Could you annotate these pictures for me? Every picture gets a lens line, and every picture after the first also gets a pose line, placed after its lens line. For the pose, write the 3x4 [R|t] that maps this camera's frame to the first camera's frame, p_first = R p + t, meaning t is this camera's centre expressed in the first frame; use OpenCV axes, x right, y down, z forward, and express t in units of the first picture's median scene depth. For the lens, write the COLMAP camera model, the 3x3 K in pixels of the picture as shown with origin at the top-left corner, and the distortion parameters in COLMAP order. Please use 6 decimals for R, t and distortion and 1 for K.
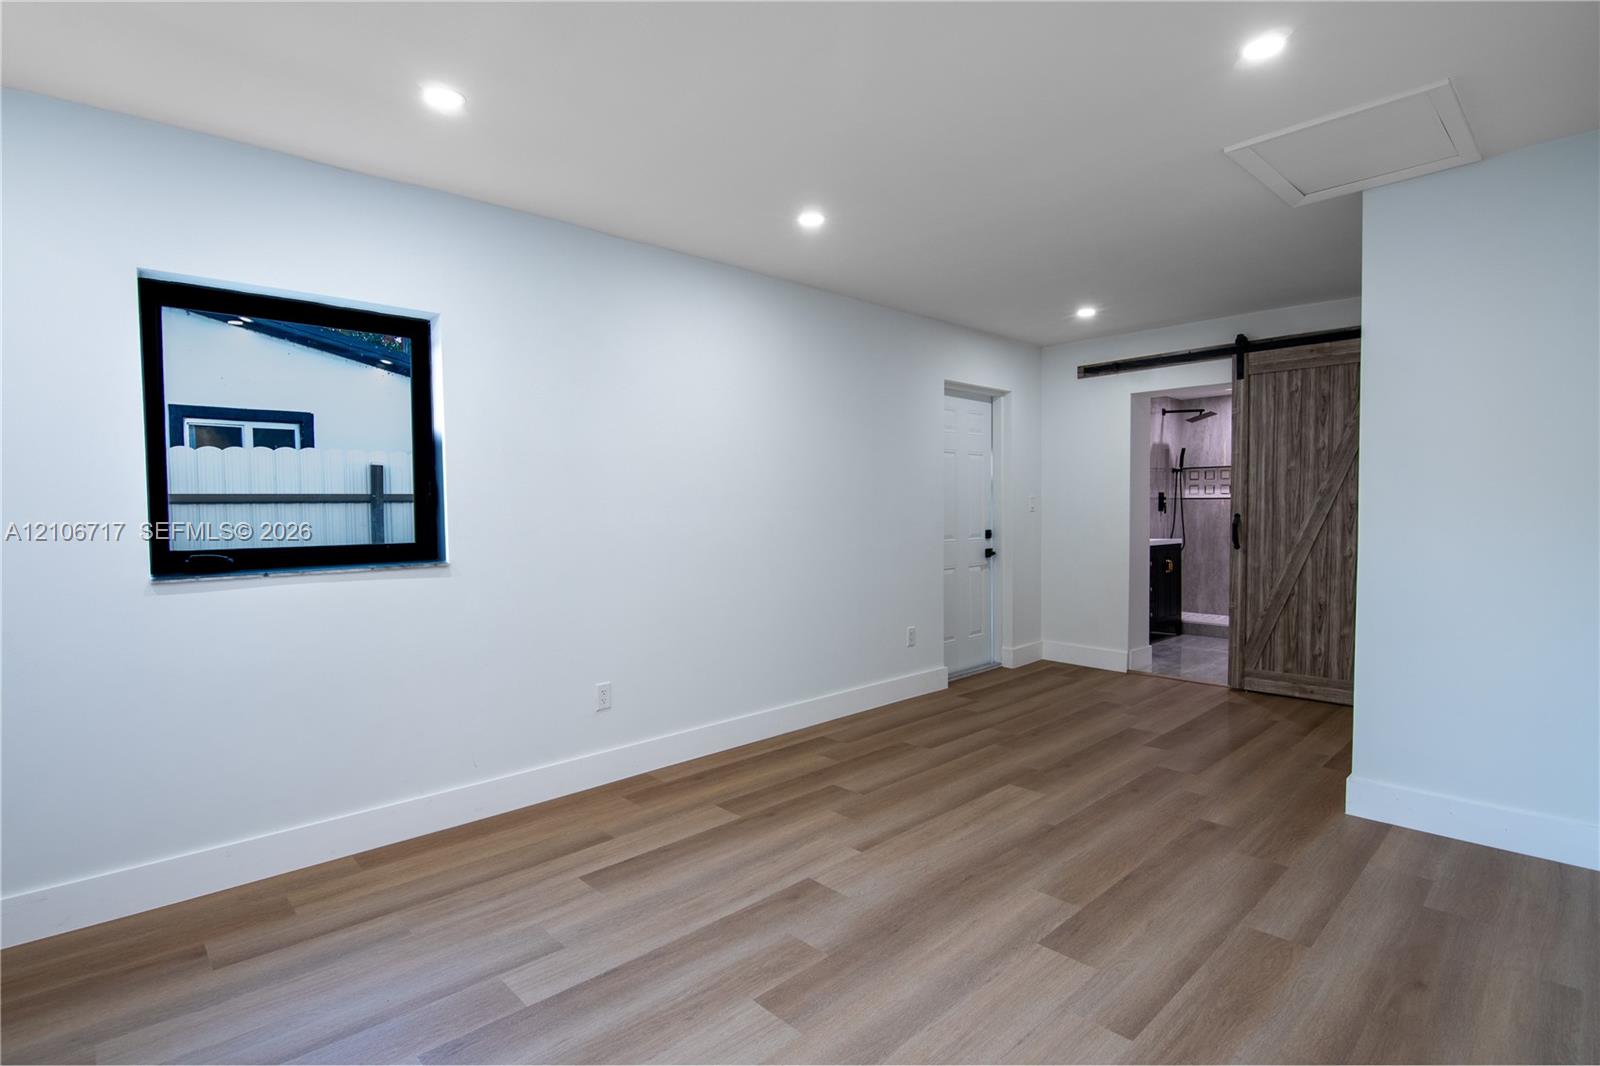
lens RADIAL K [[776.6, 0, 800.2], [0, 776.6, 537.3], [0, 0, 1]] dist [-0.027619, -0.002068]
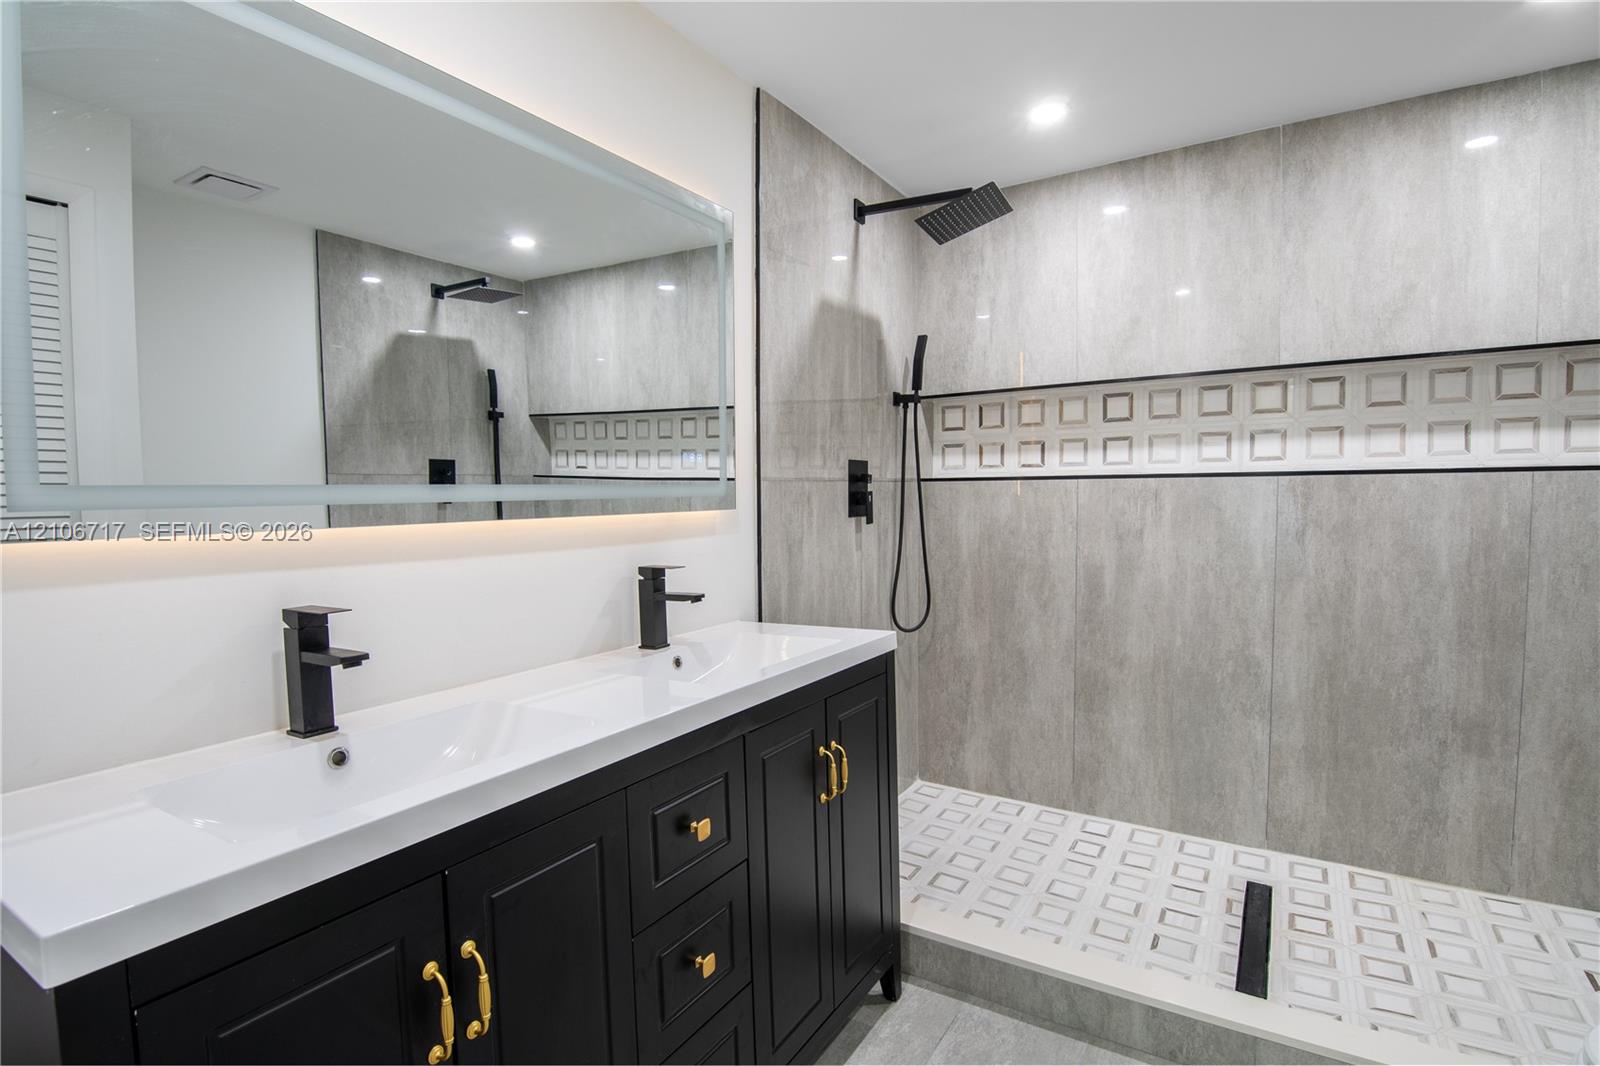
lens RADIAL K [[776.6, 0, 804.8], [0, 776.6, 537.3], [0, 0, 1]] dist [-0.027619, -0.002068]
pose [[0.967799, -0.022032, 0.250760, 0.353870], [0.018031, 0.999671, 0.018242, -0.031062], [-0.251079, -0.013133, 0.967877, 0.668617]]
